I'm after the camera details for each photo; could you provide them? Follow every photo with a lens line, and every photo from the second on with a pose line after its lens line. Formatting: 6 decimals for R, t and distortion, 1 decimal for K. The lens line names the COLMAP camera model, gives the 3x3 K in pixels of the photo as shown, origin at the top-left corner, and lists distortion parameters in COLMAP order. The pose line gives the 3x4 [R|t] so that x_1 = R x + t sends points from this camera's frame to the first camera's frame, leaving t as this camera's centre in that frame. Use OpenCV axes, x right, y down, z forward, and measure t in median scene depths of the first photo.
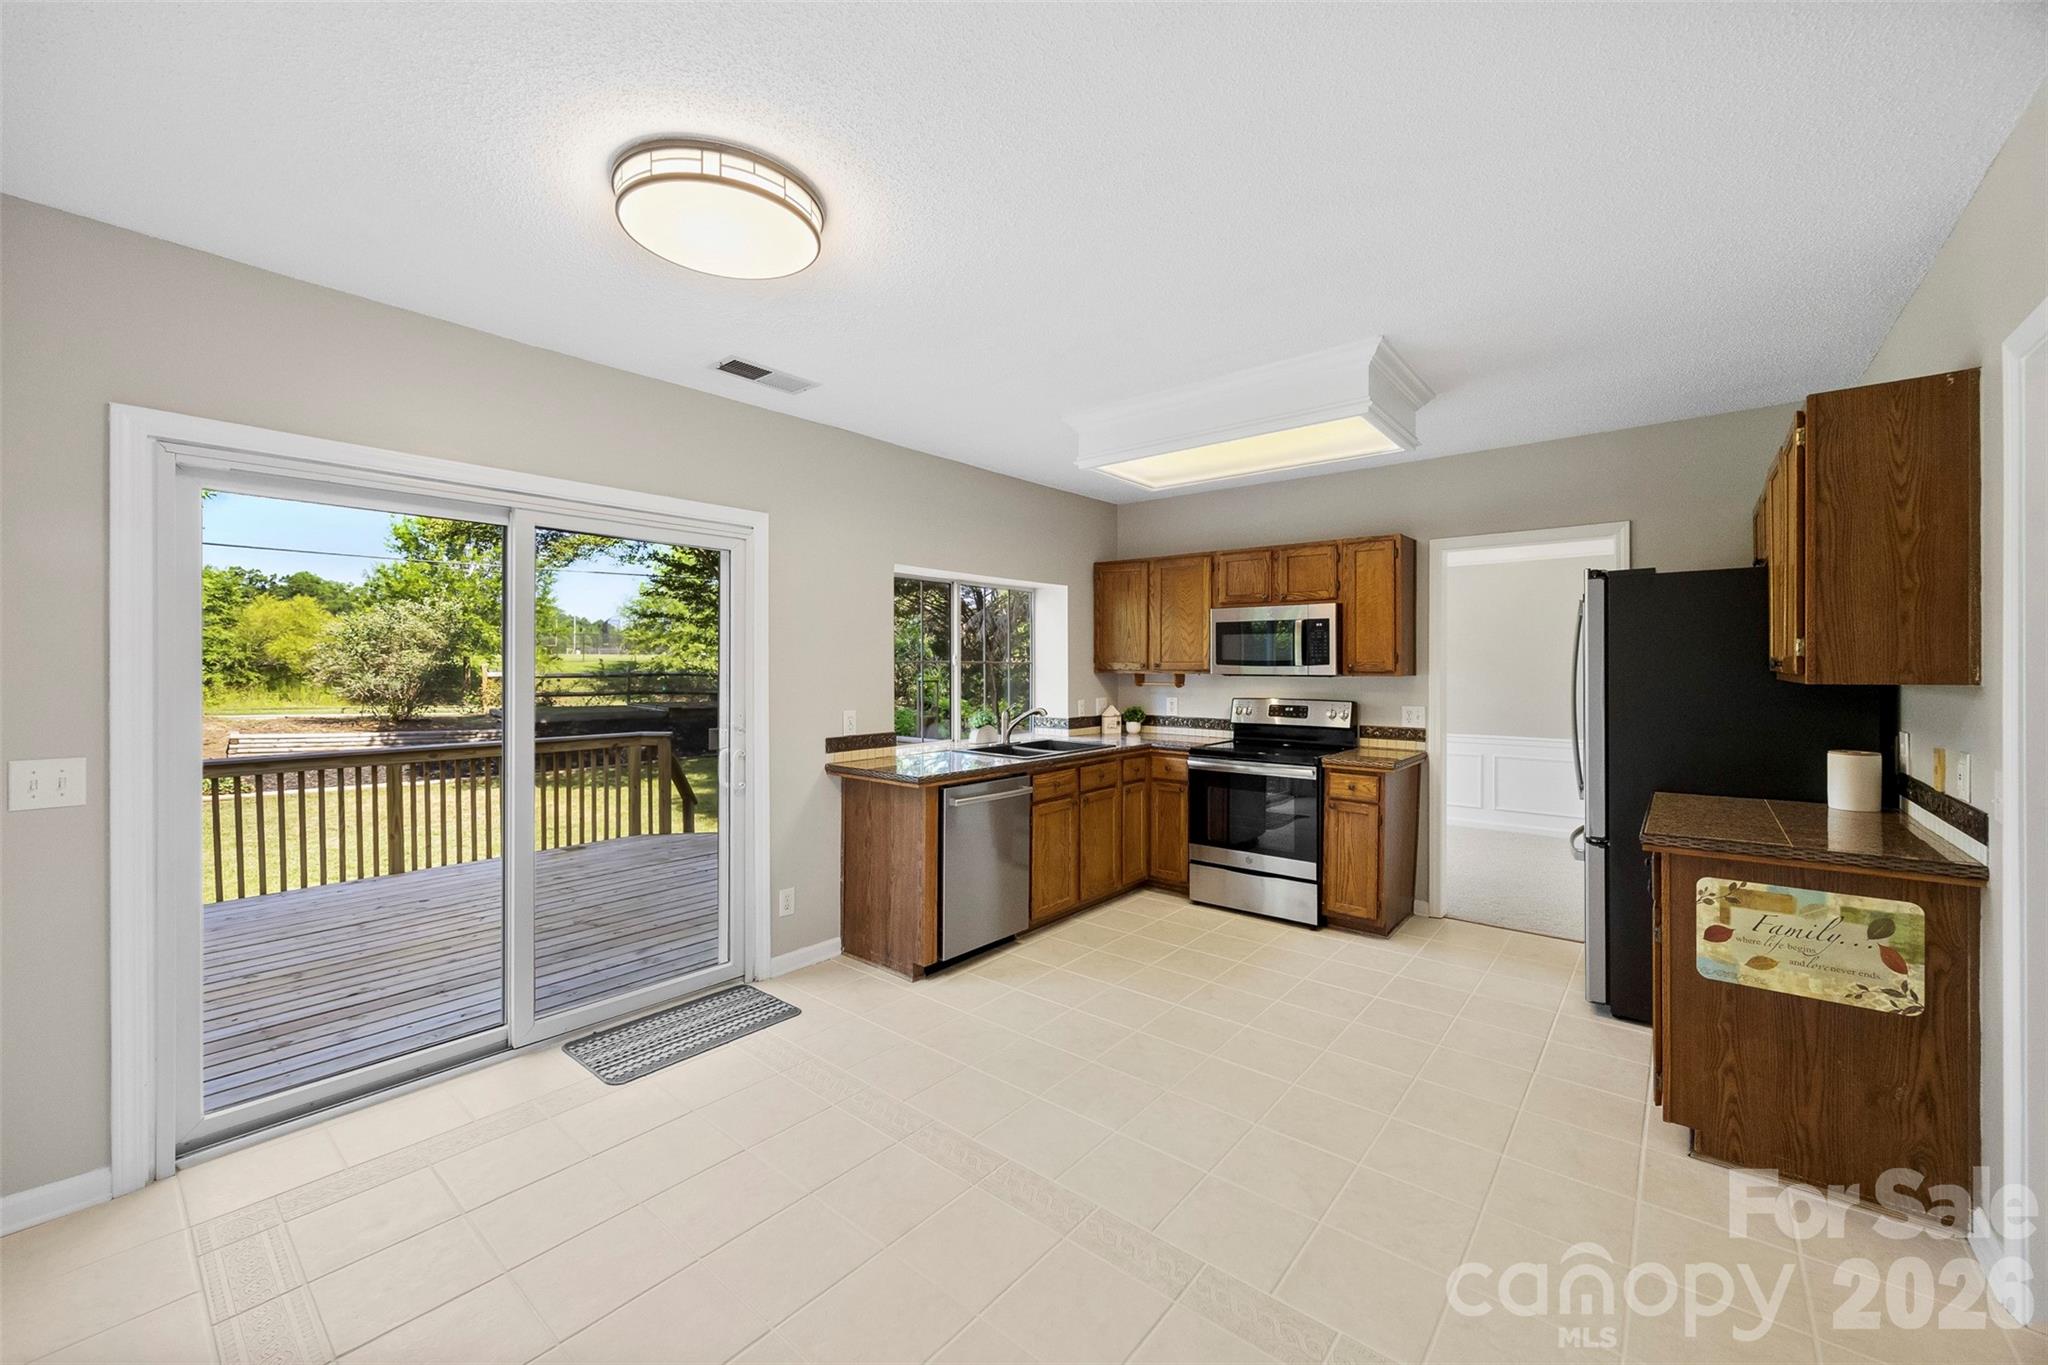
lens RADIAL K [[783.3, 0, 994.7], [0, 783.3, 671.6], [0, 0, 1]] dist [-0.001411, -0.000123]
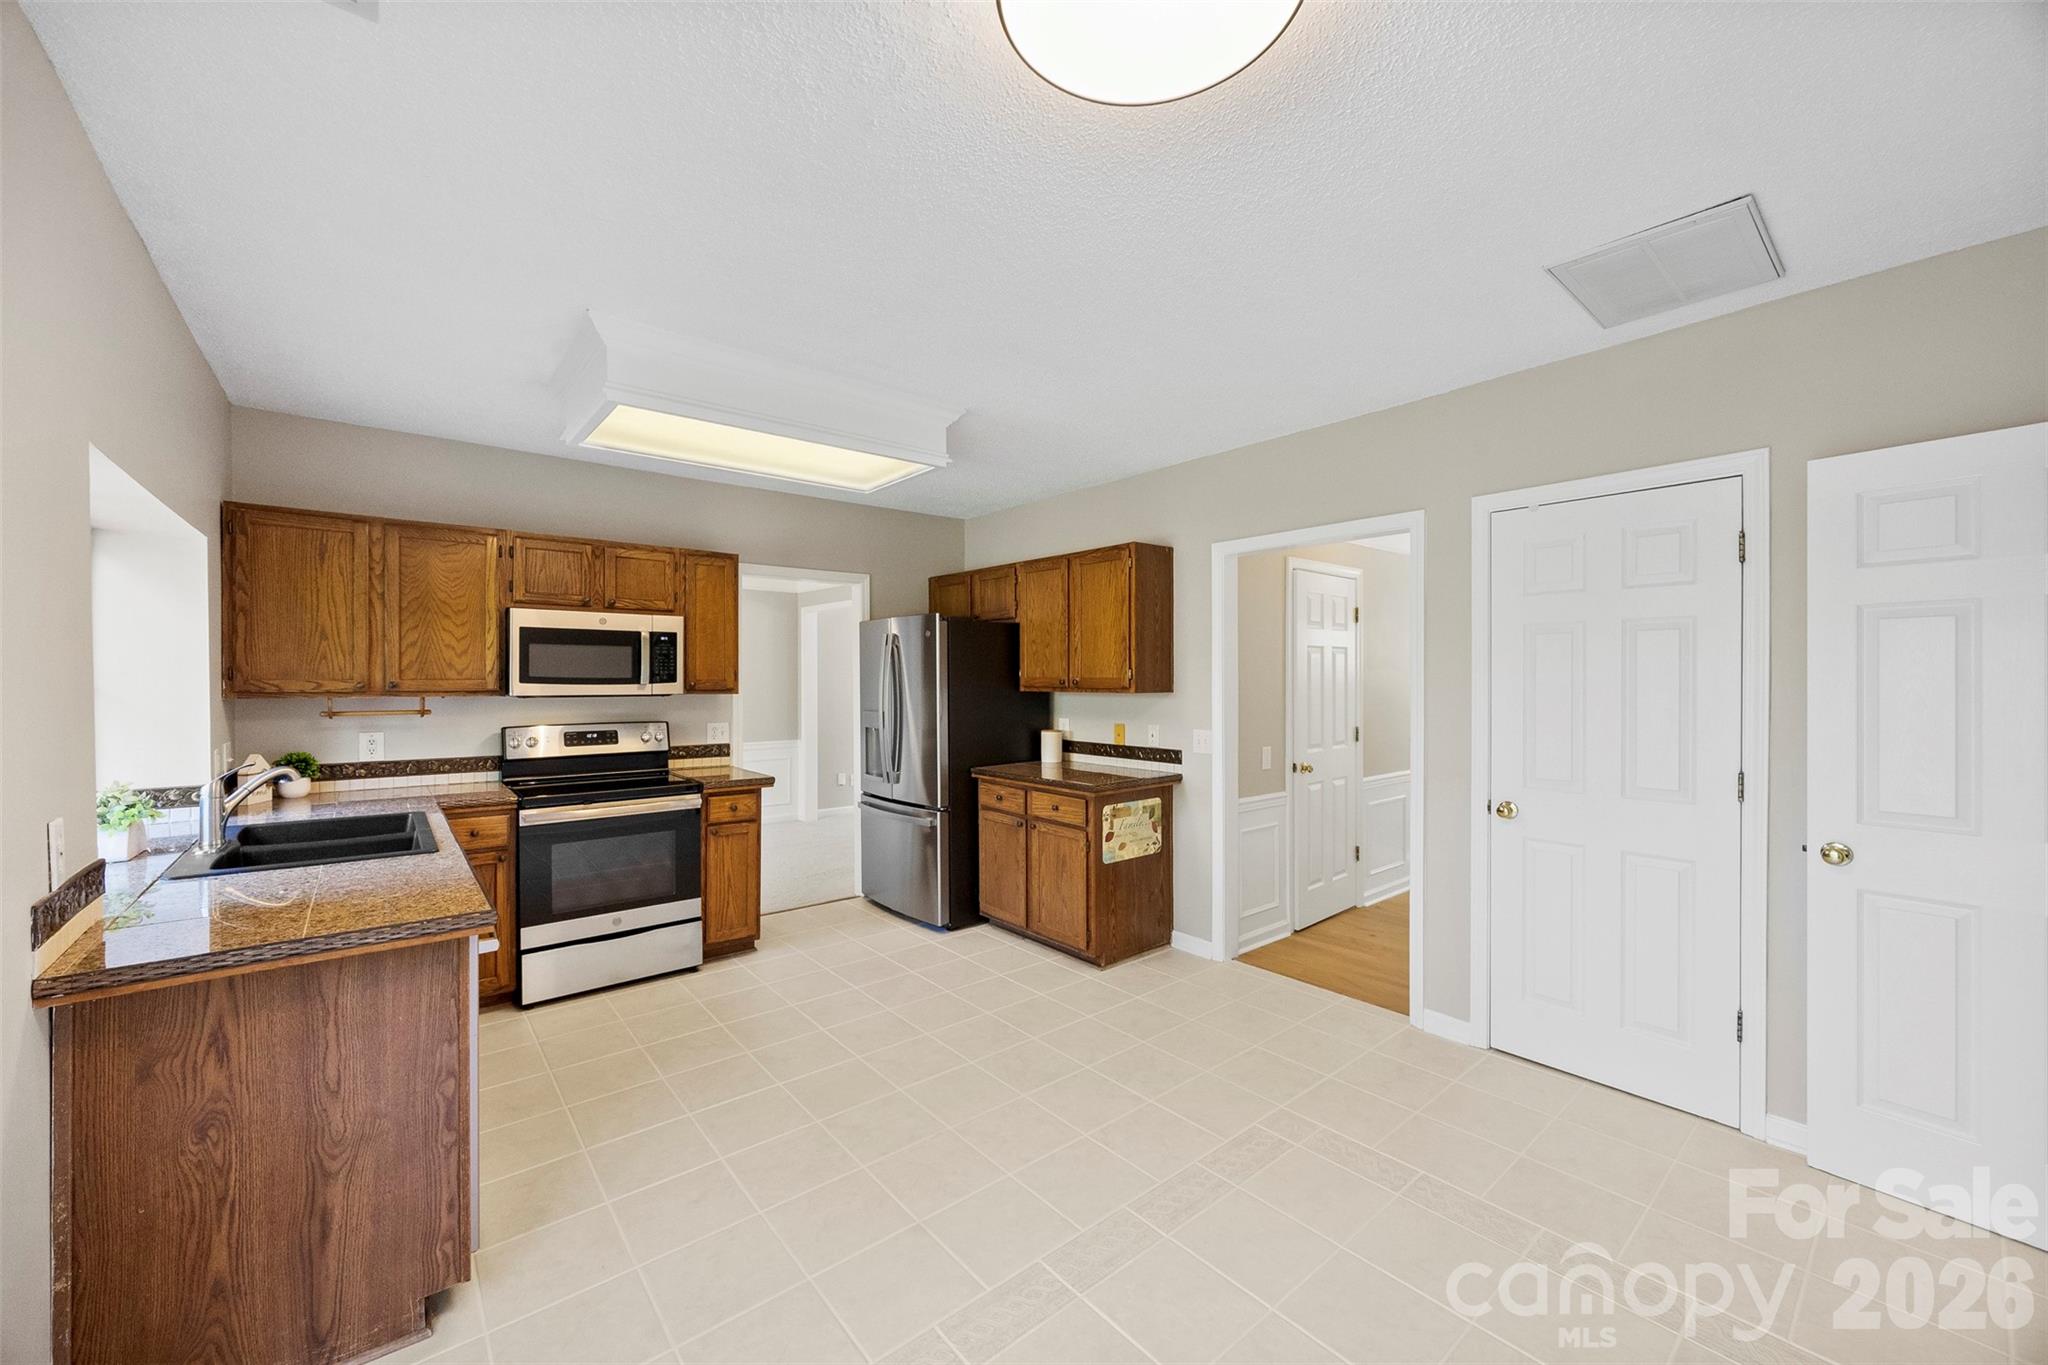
lens RADIAL K [[805.0, 0, 1028.5], [0, 805.0, 673.9], [0, 0, 1]] dist [0.000543, 0.000163]
pose [[0.159157, 0.002214, 0.987251, -0.444763], [0.007484, 0.999966, -0.003449, -0.012746], [-0.987225, 0.007938, 0.159135, 0.443316]]
